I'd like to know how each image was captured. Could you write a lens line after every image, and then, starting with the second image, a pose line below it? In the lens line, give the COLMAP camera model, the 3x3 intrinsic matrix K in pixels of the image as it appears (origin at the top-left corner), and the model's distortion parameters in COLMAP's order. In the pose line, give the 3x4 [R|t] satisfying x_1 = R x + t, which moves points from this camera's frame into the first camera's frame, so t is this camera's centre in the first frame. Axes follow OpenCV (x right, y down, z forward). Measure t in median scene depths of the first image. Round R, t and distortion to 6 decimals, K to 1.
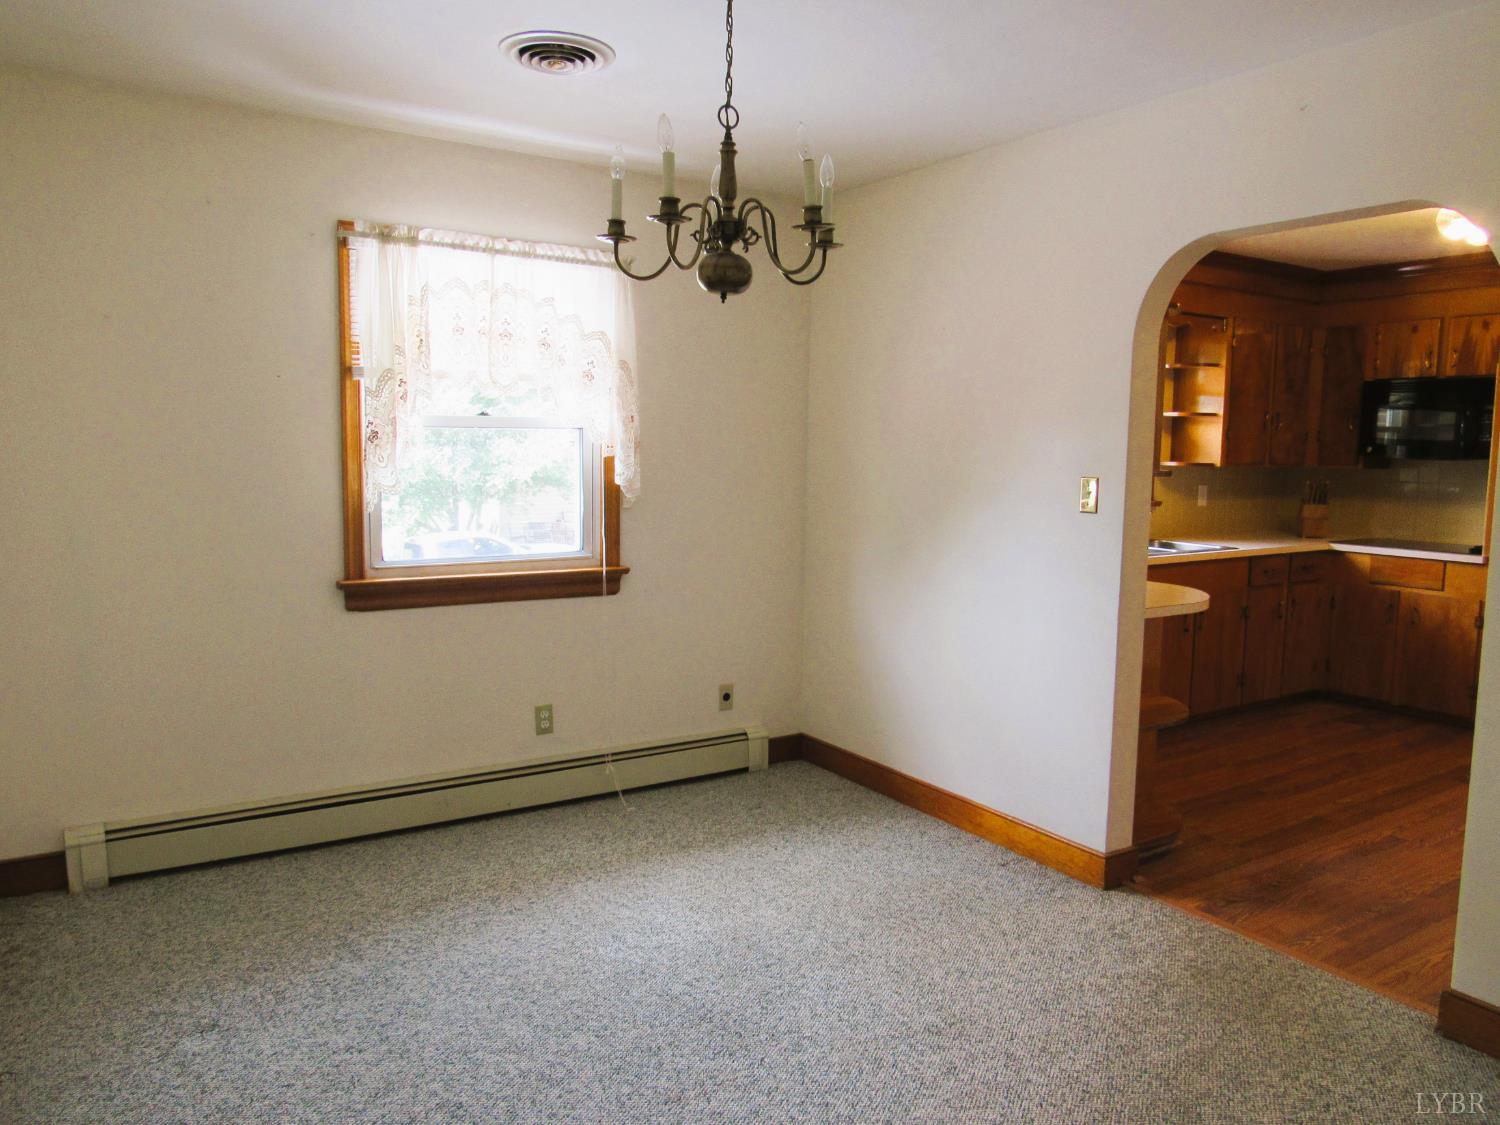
lens RADIAL K [[1070.9, 0, 750.0], [0, 1070.9, 562.5], [0, 0, 1]] dist [-0.028426, 0.007487]
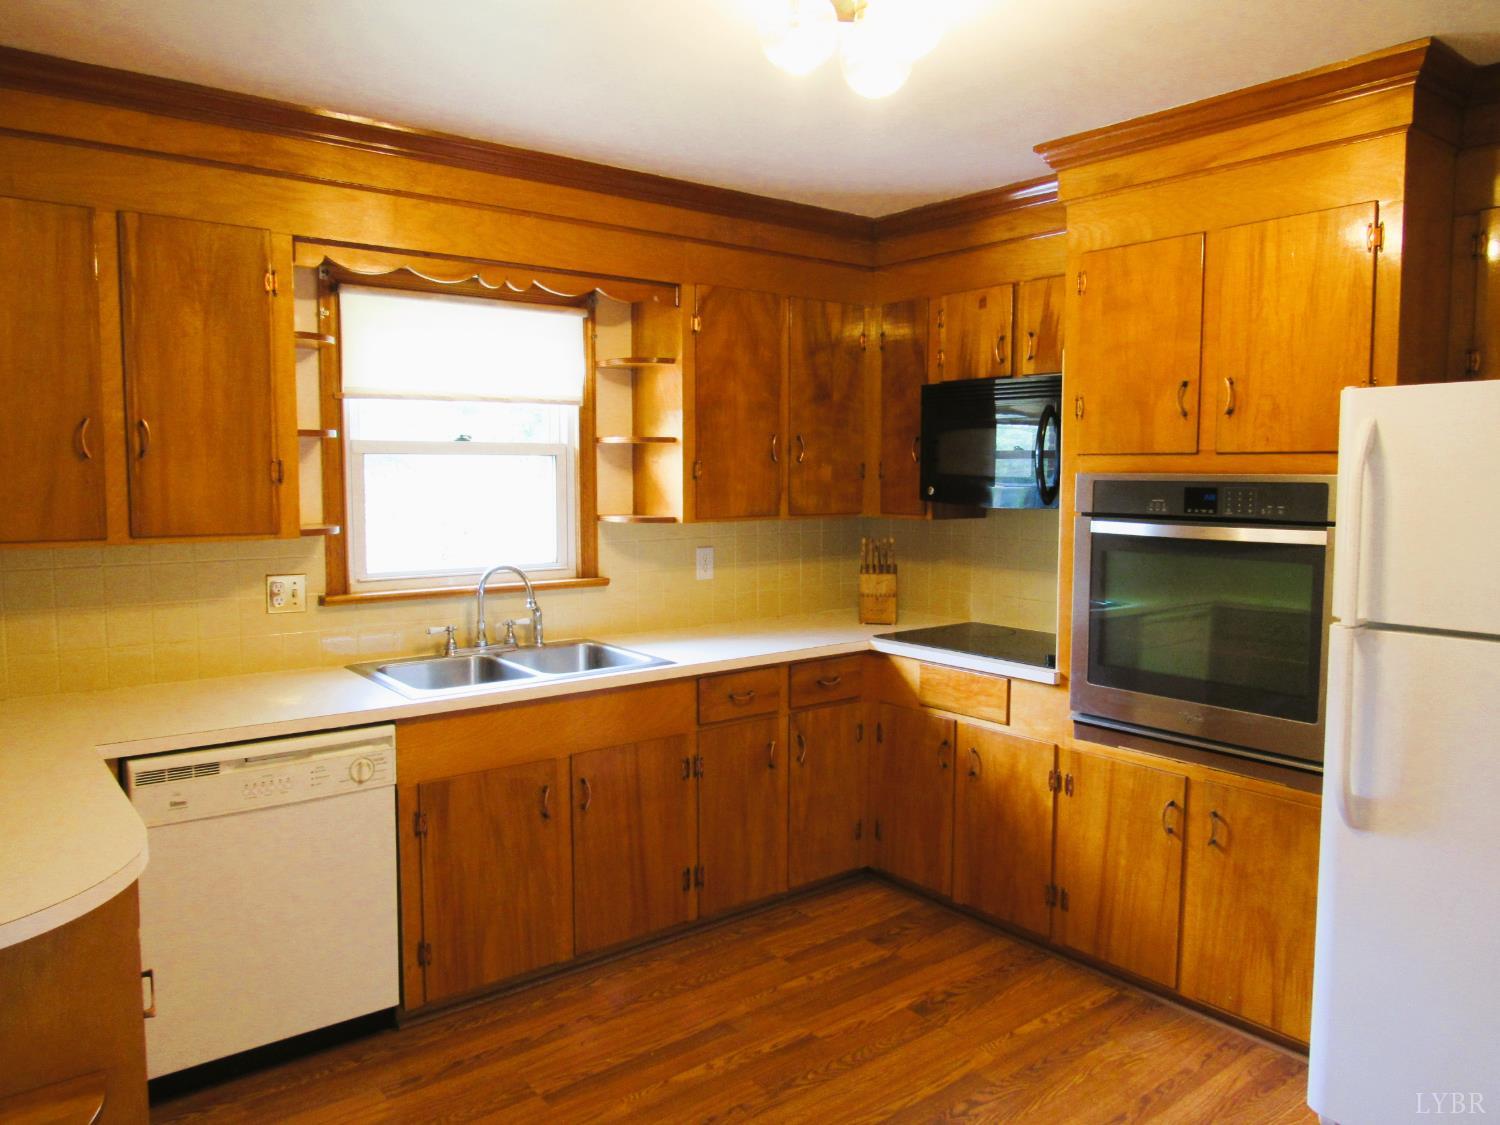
lens RADIAL K [[1070.9, 0, 750.0], [0, 1070.9, 562.5], [0, 0, 1]] dist [-0.028426, 0.007487]
pose [[0.996254, -0.017421, 0.084702, 0.430873], [0.019292, 0.999587, -0.021321, -0.053374], [-0.084295, 0.022875, 0.996178, 0.377271]]
